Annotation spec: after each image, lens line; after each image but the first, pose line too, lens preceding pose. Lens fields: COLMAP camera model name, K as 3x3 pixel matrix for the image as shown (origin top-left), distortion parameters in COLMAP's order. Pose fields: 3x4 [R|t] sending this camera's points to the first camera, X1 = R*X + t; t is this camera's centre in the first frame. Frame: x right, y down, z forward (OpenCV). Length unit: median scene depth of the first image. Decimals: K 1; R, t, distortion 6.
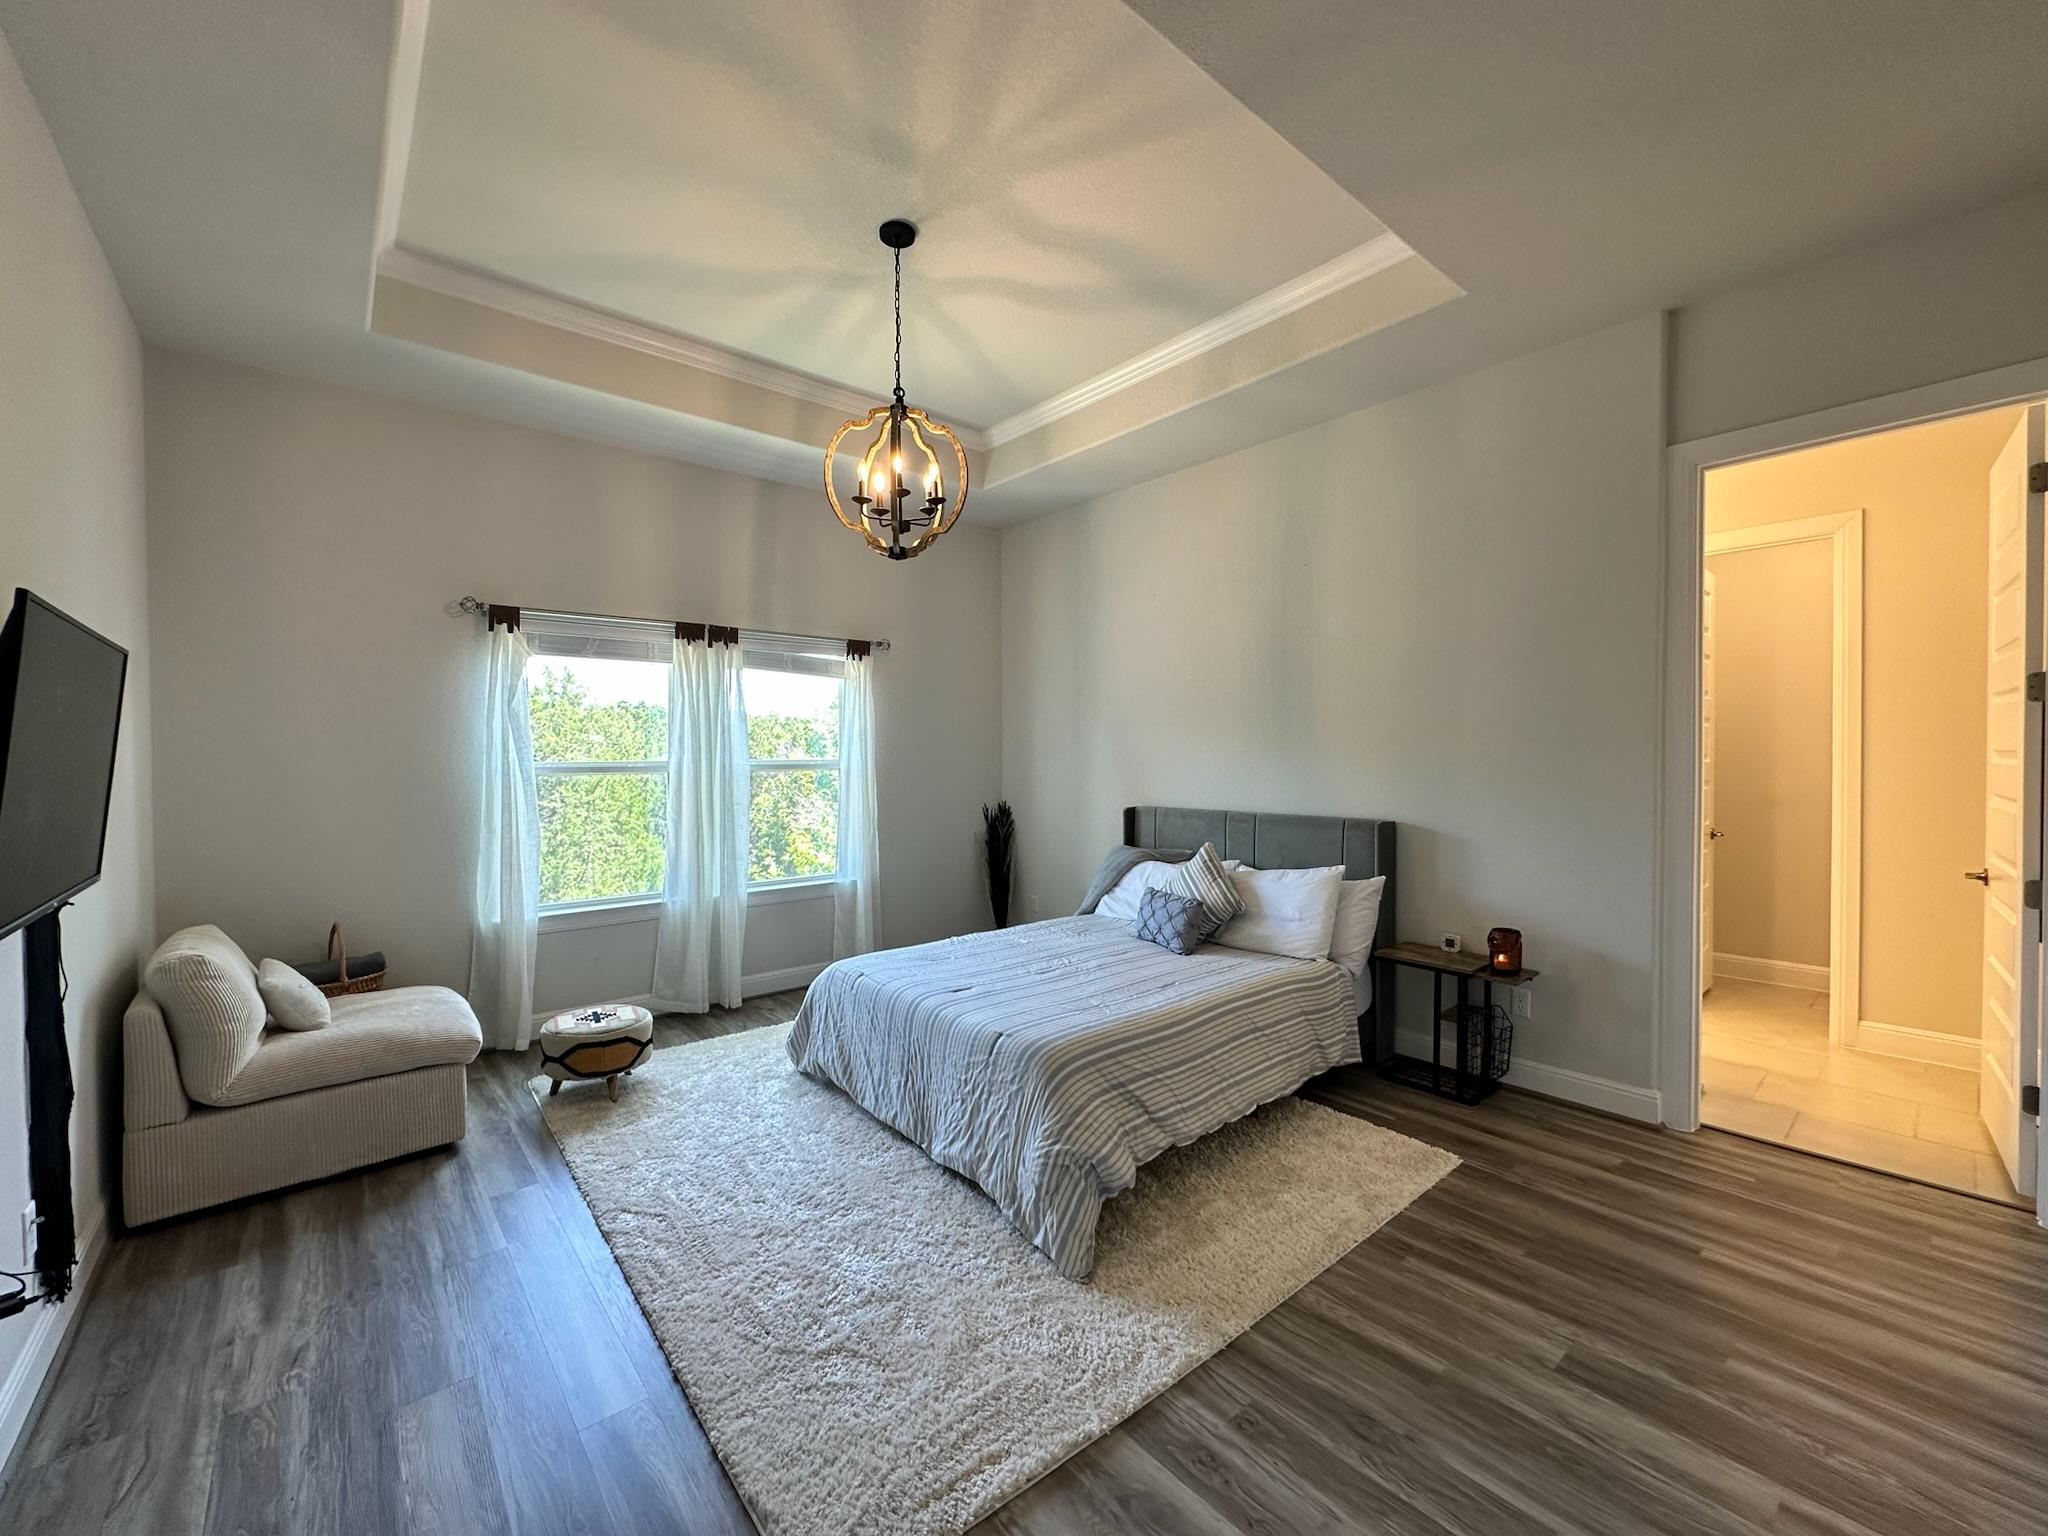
lens RADIAL K [[818.6, 0, 1026.9], [0, 818.6, 766.8], [0, 0, 1]] dist [-0.003346, 0.000281]
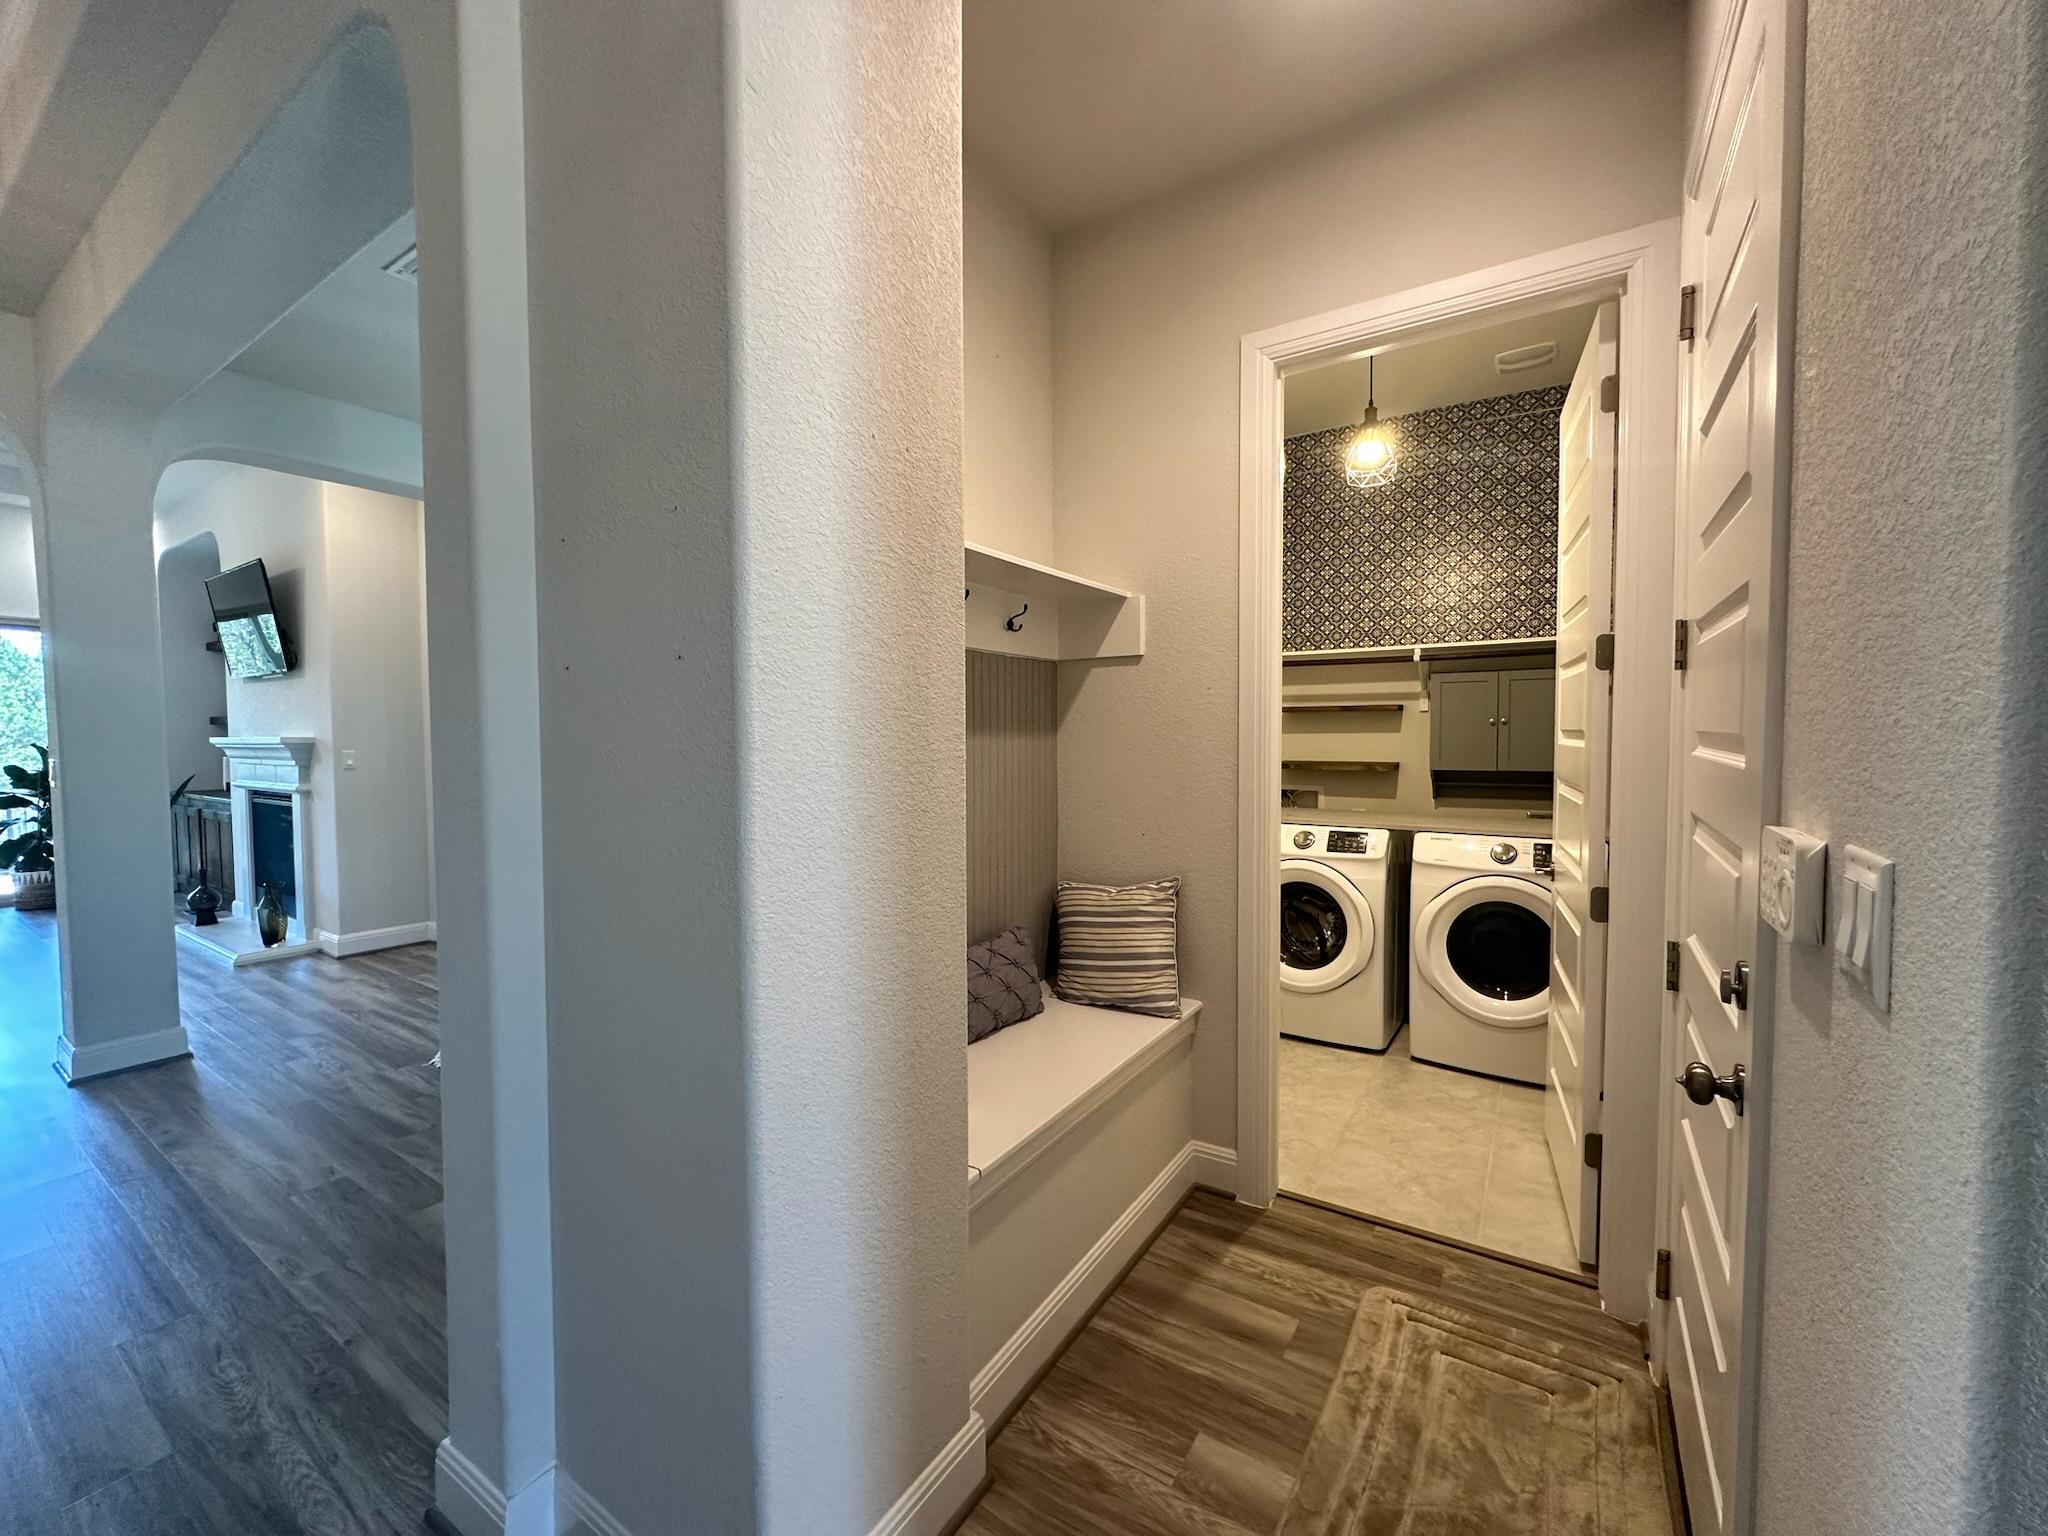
lens RADIAL K [[818.6, 0, 1023.2], [0, 818.6, 766.3], [0, 0, 1]] dist [-0.003346, 0.000281]
pose [[0.956793, -0.012571, 0.290497, 0.375458], [0.005770, 0.999689, 0.024257, -0.006220], [-0.290712, -0.021532, 0.956568, 0.325550]]
